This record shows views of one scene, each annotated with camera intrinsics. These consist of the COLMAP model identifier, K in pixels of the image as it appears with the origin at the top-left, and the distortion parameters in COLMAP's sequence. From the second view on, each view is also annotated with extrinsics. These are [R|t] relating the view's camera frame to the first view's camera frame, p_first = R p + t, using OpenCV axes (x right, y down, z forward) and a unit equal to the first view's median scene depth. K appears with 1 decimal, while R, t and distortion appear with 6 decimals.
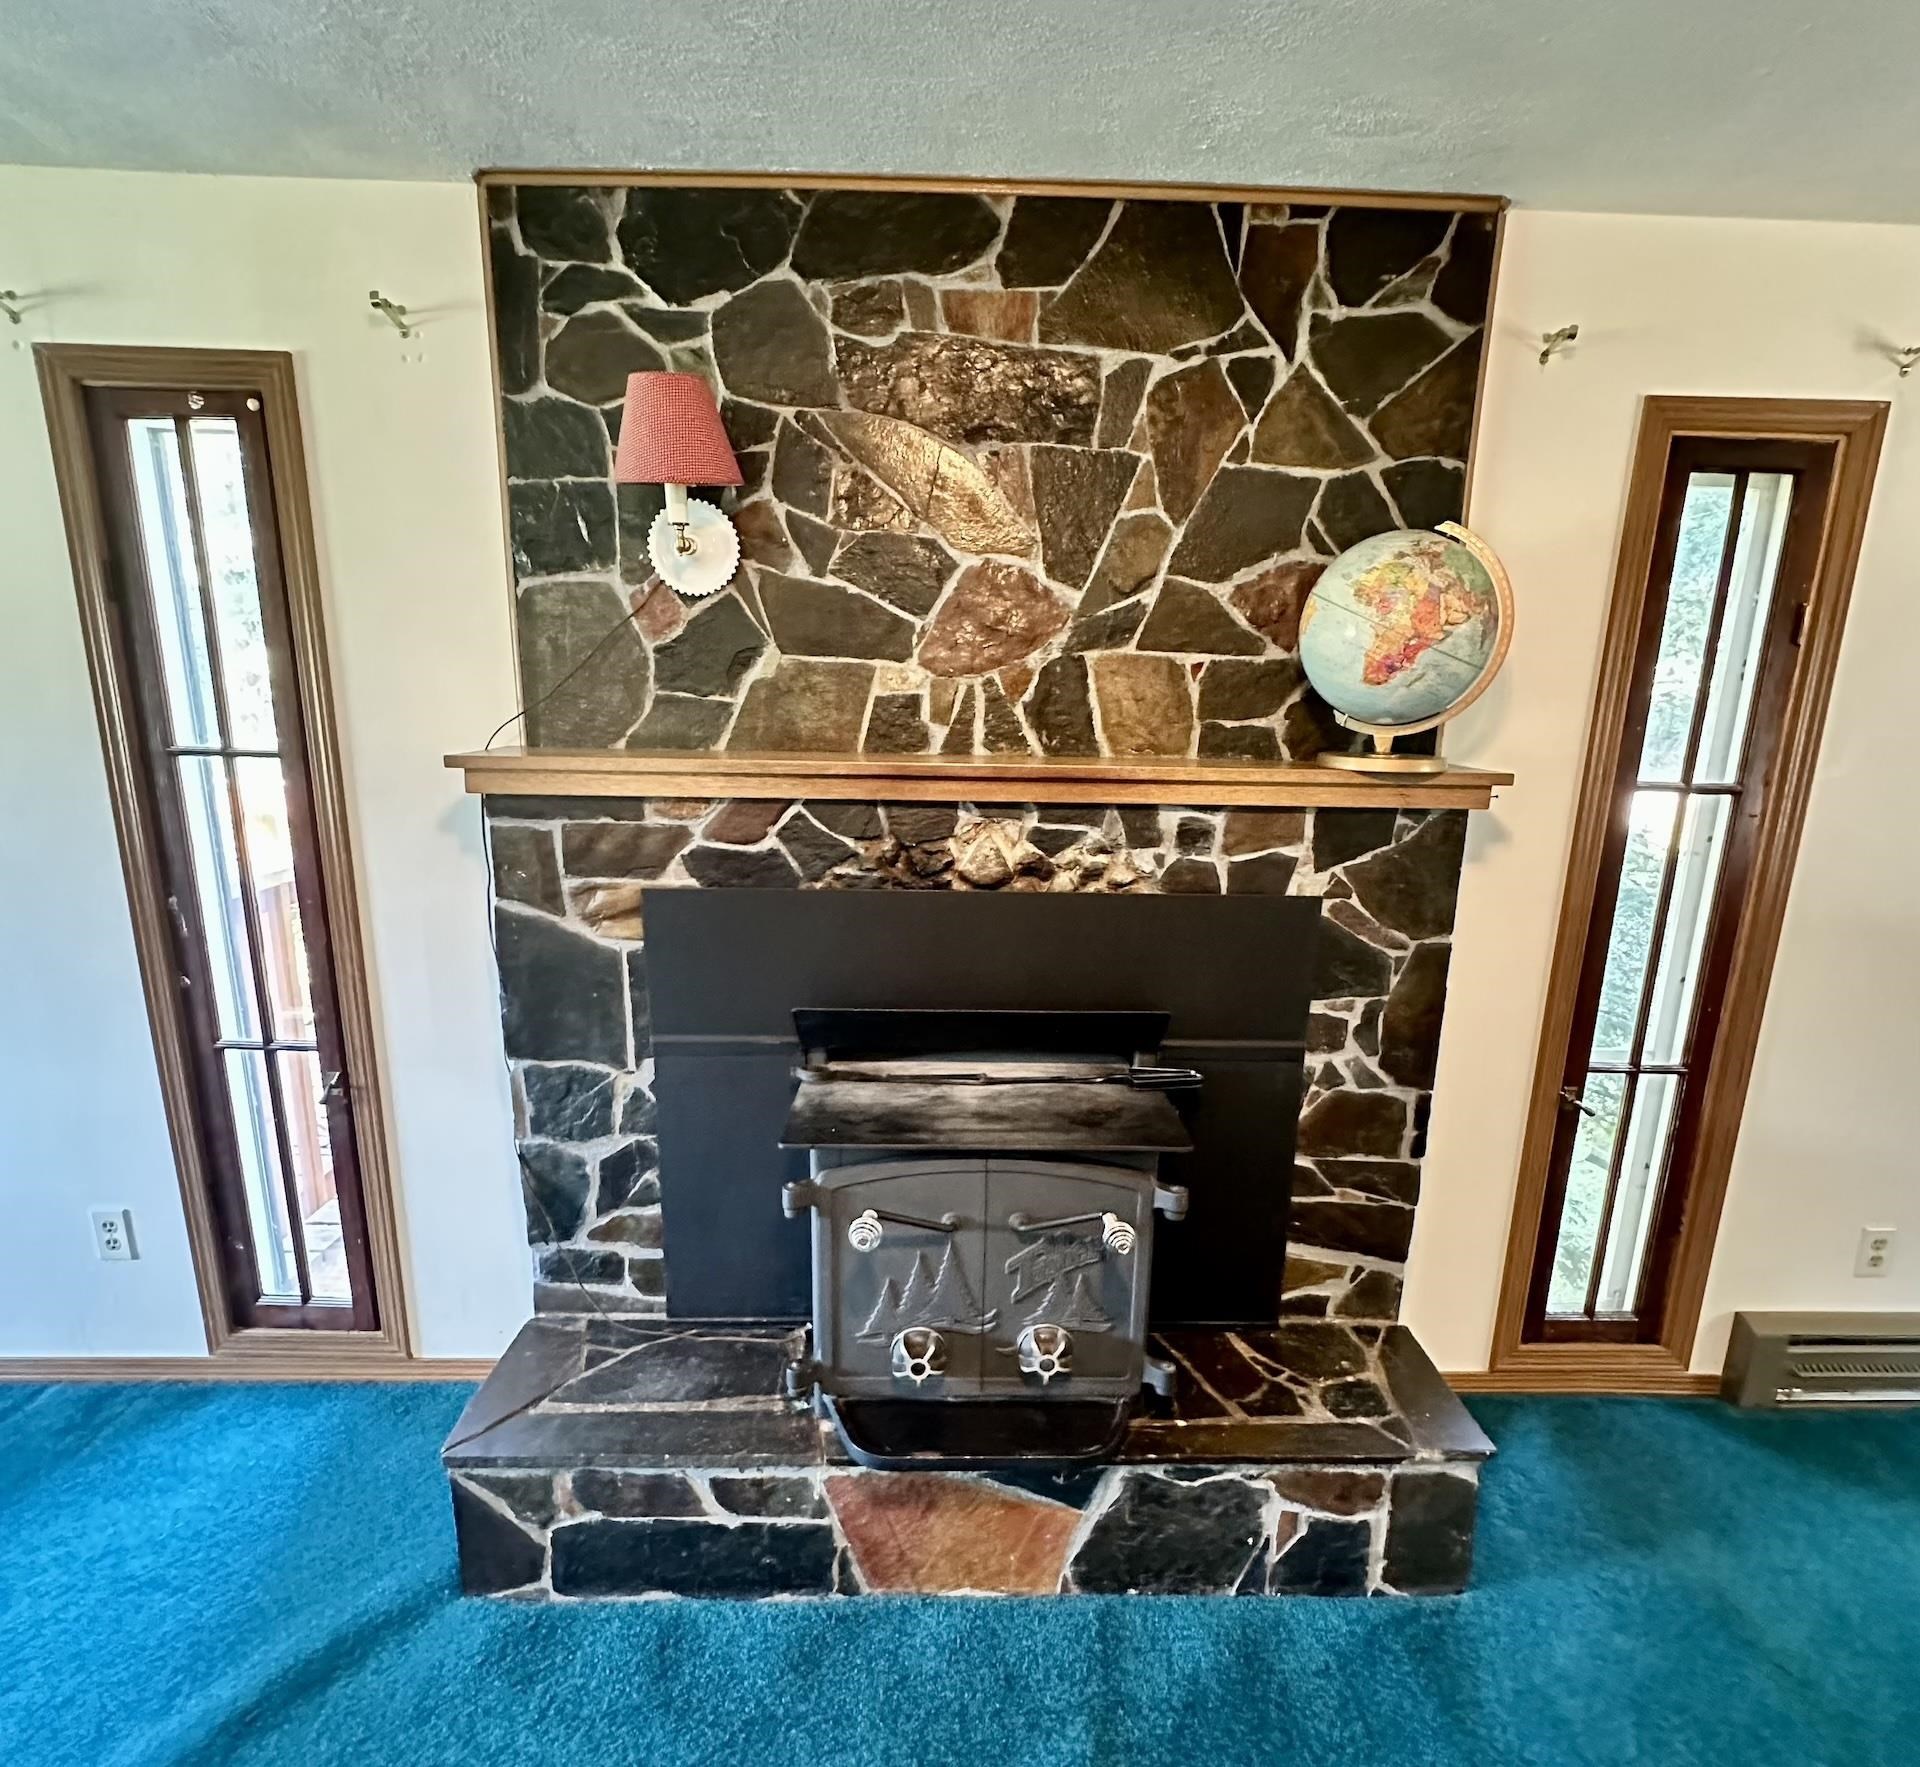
lens RADIAL K [[1027.3, 0, 935.5], [0, 1027.3, 965.2], [0, 0, 1]] dist [-0.003585, -0.001907]
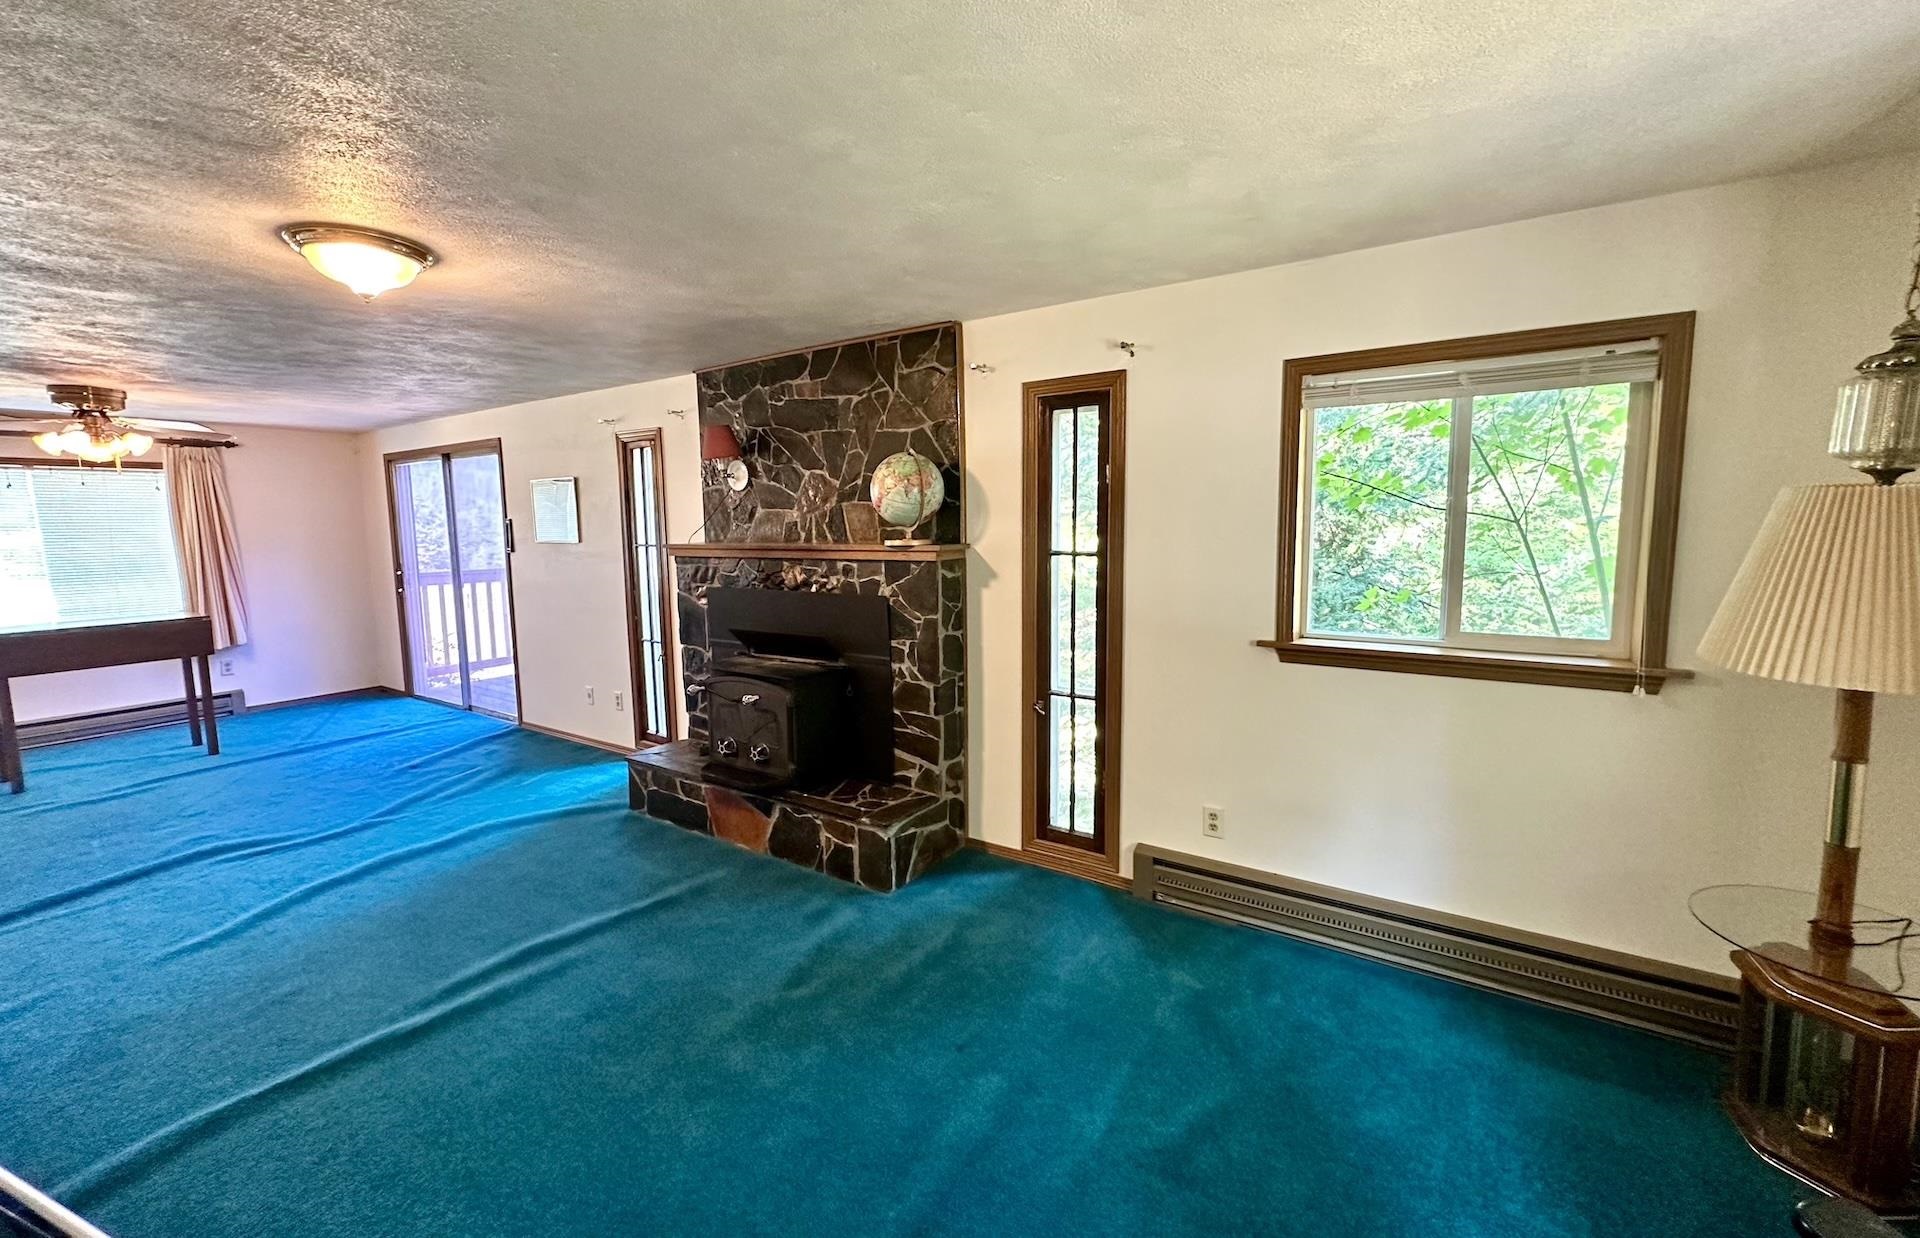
lens RADIAL K [[795.4, 0, 962.0], [0, 795.4, 620.0], [0, 0, 1]] dist [0.002127, 0.000014]
pose [[0.814586, 0.039366, -0.578706, 1.626558], [-0.114508, 0.988974, -0.093908, 0.148366], [0.568628, 0.142763, 0.810112, -0.435404]]
